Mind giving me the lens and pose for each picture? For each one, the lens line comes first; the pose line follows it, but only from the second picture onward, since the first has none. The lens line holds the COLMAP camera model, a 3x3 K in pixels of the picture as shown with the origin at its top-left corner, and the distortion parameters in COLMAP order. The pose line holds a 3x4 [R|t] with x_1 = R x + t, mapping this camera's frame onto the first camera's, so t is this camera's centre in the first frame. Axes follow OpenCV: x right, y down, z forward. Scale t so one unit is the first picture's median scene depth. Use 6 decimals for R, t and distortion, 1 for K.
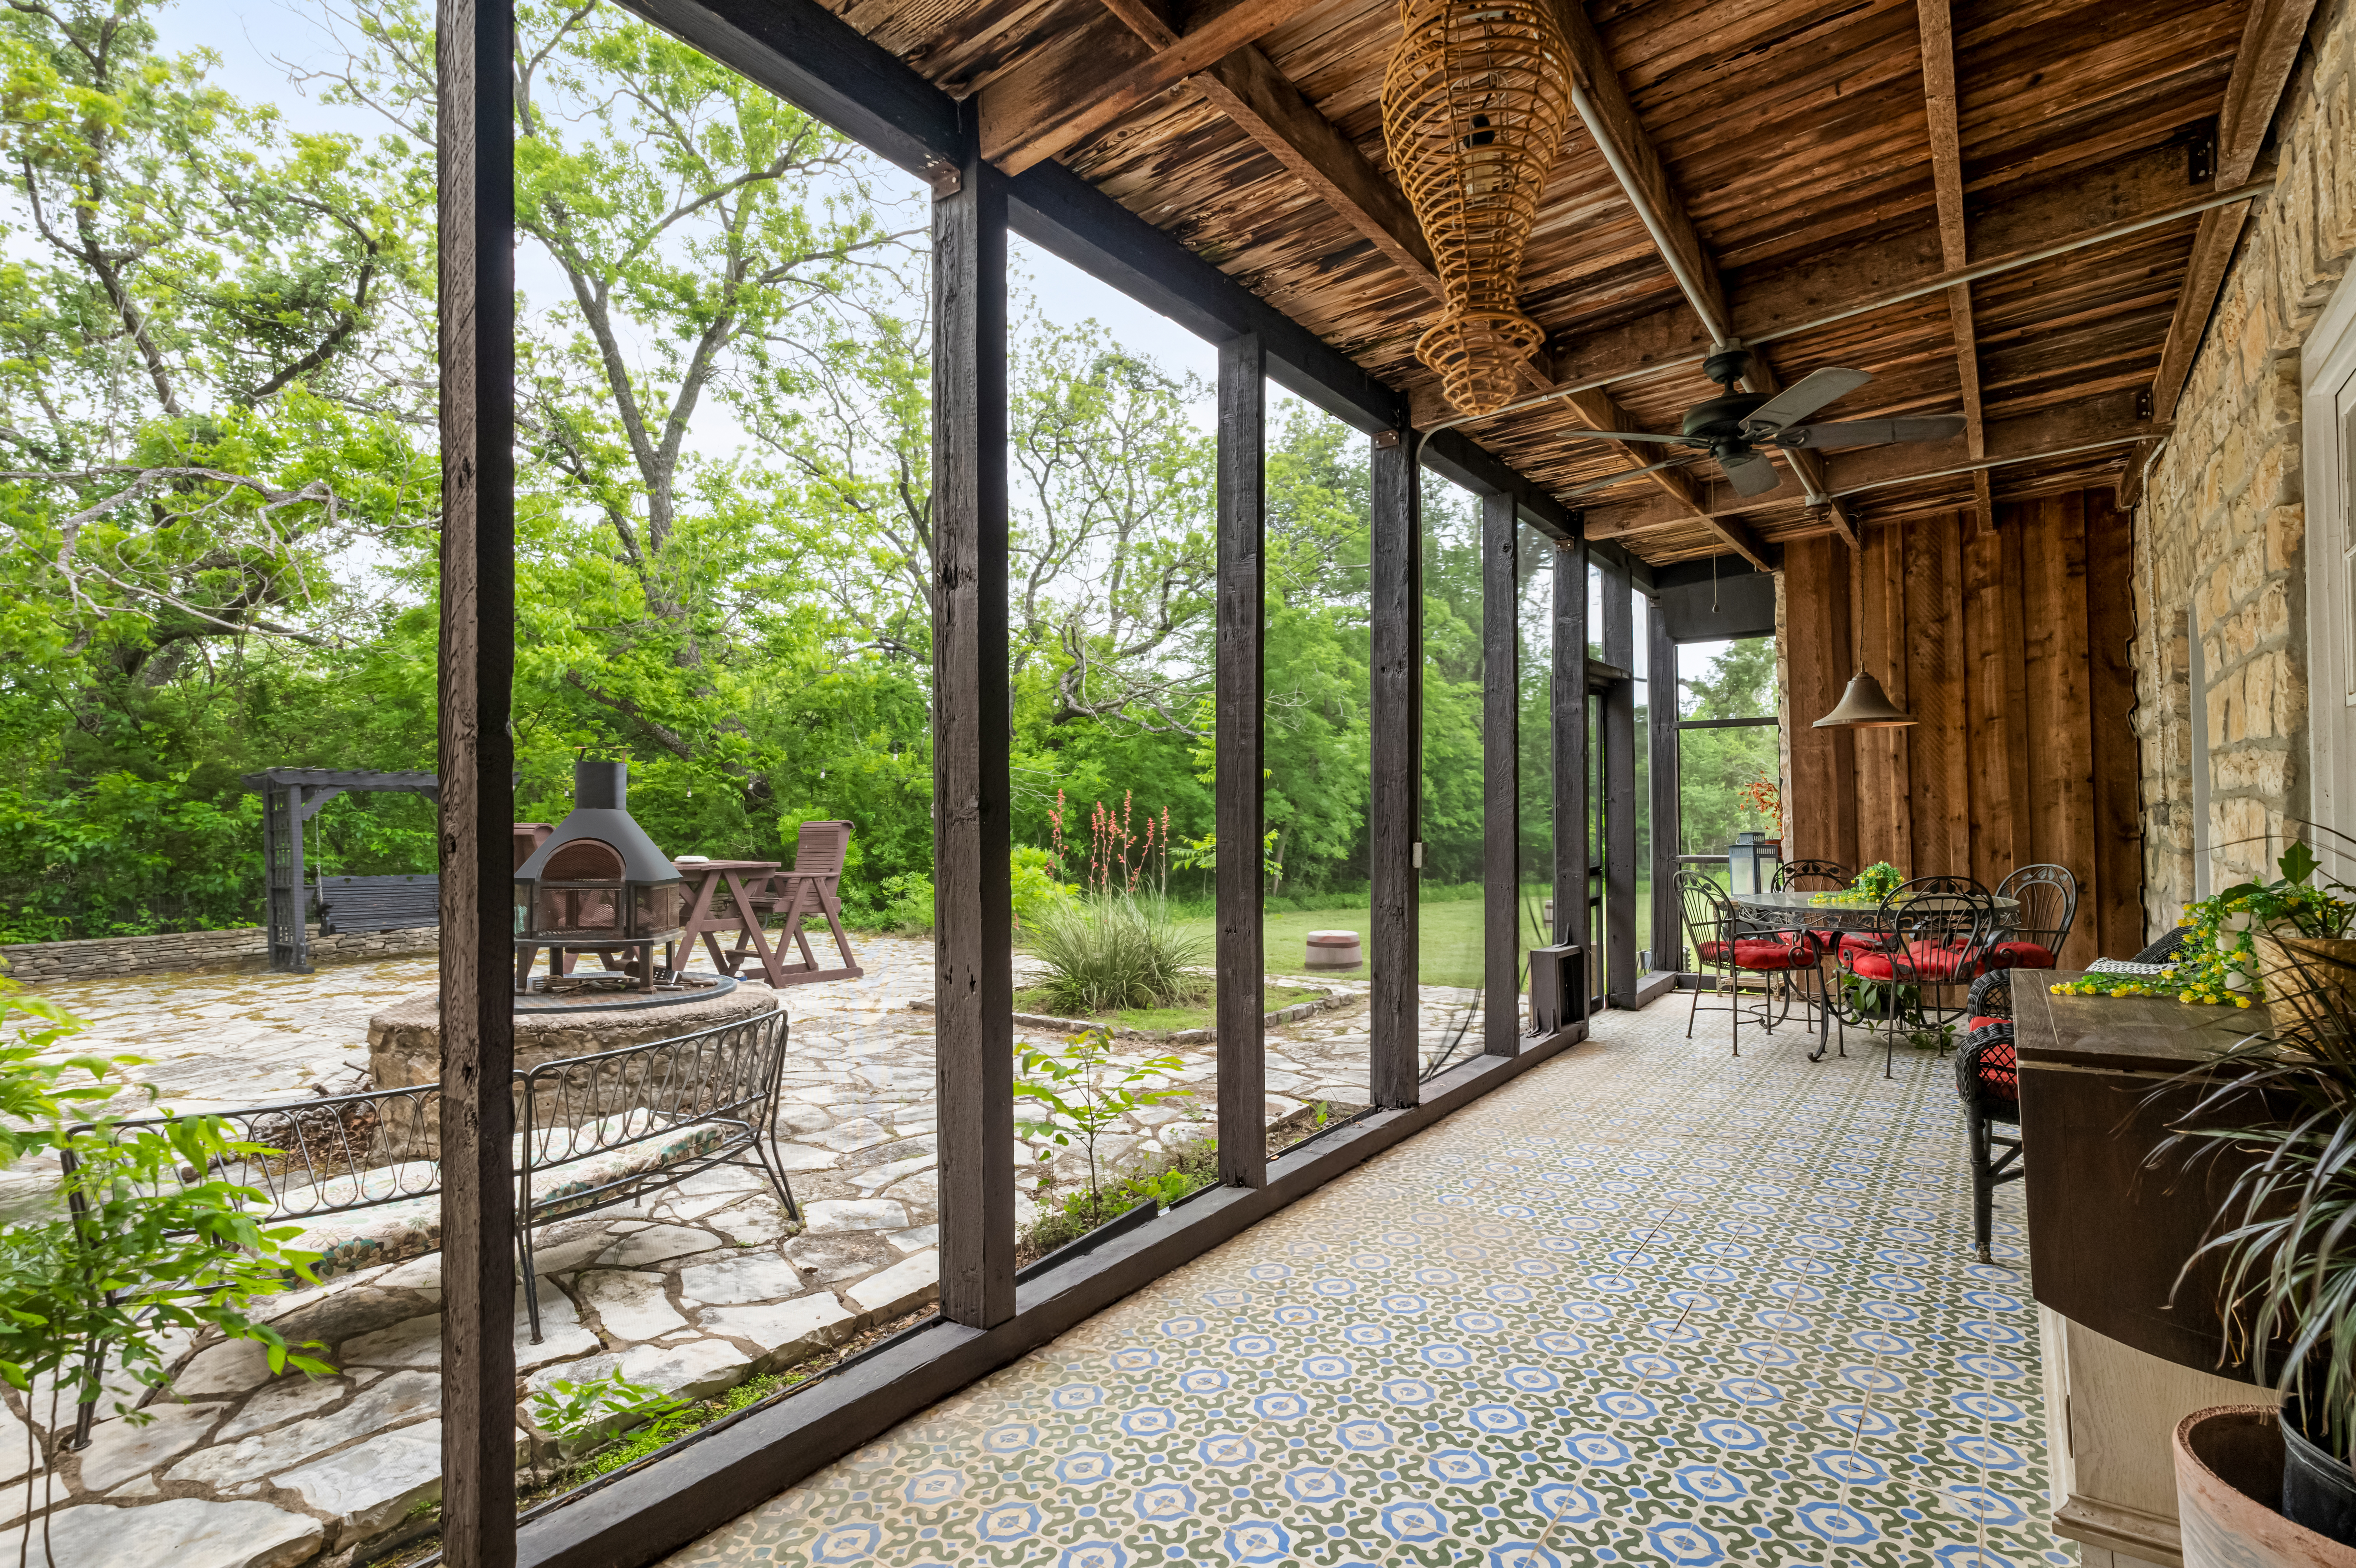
lens RADIAL K [[1082.5, 0, 1178.0], [0, 1082.5, 784.0], [0, 0, 1]] dist [-0.001070, -0.001098]
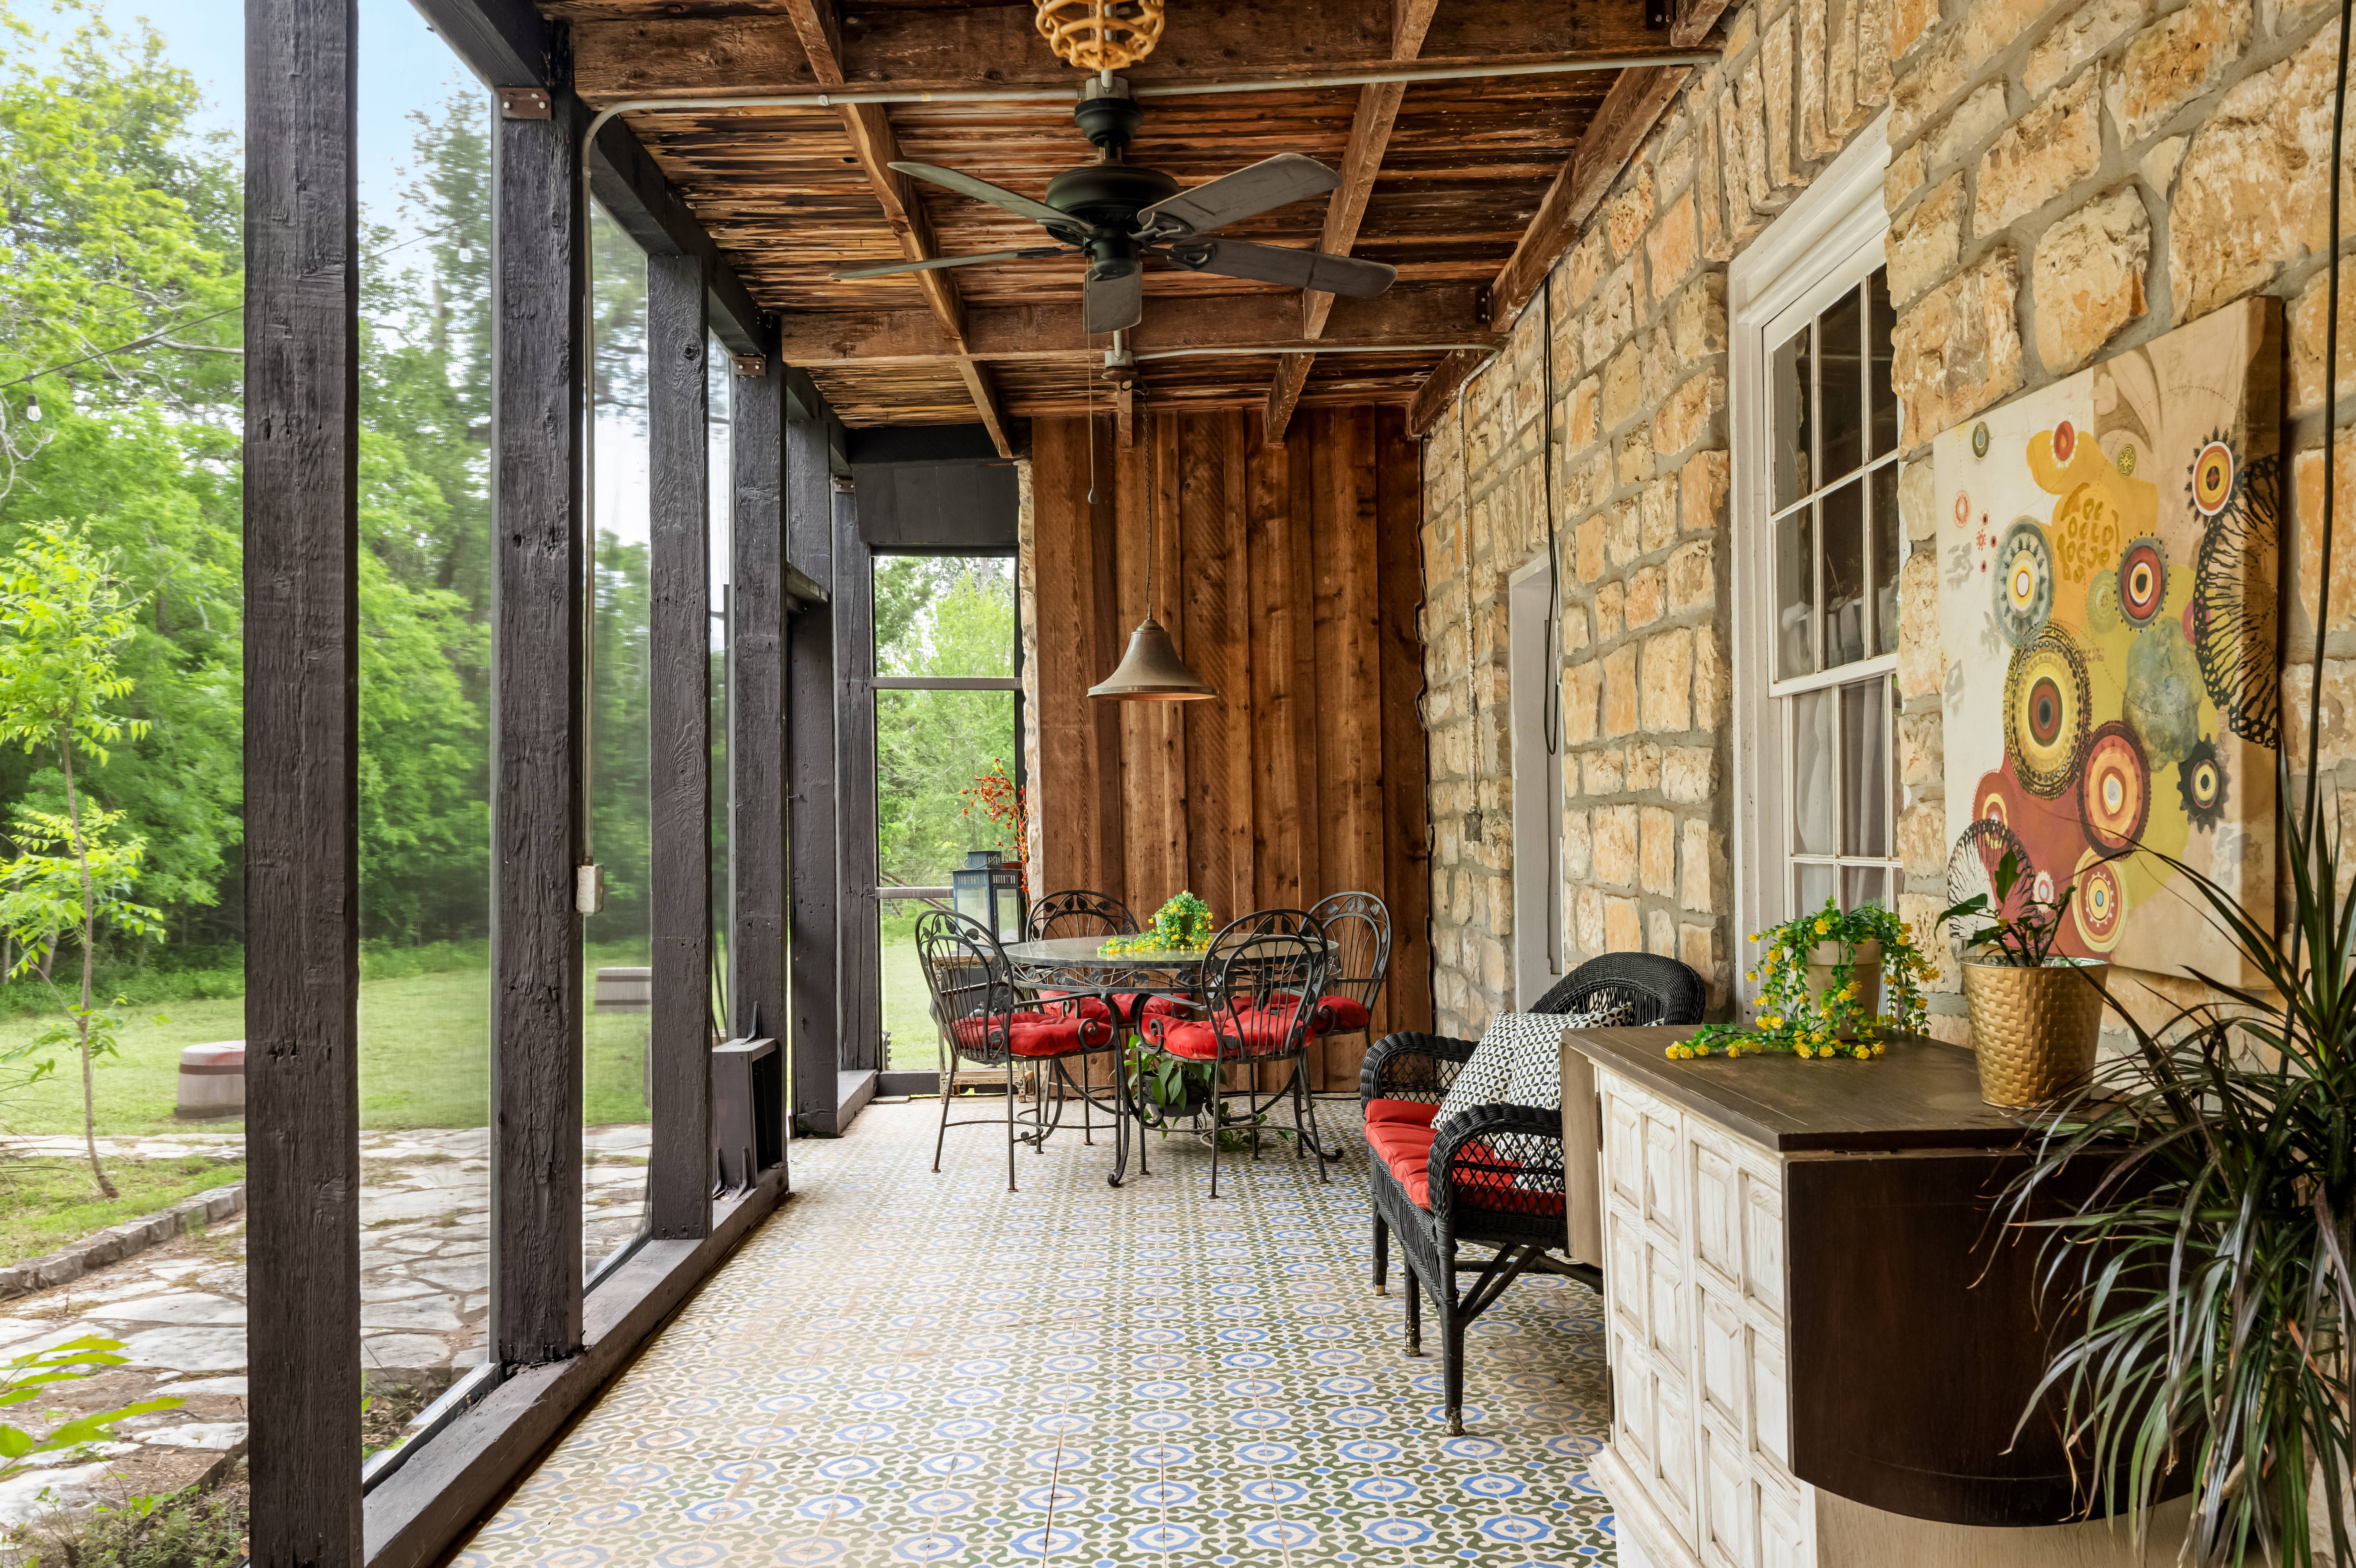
lens RADIAL K [[1808.3, 0, 1174.9], [0, 1808.3, 814.1], [0, 0, 1]] dist [0.000697, -0.000623]
pose [[0.789056, 0.012363, 0.614197, -0.074884], [-0.025817, 0.999582, 0.013046, 0.006410], [-0.613778, -0.026151, 0.789045, 0.078719]]
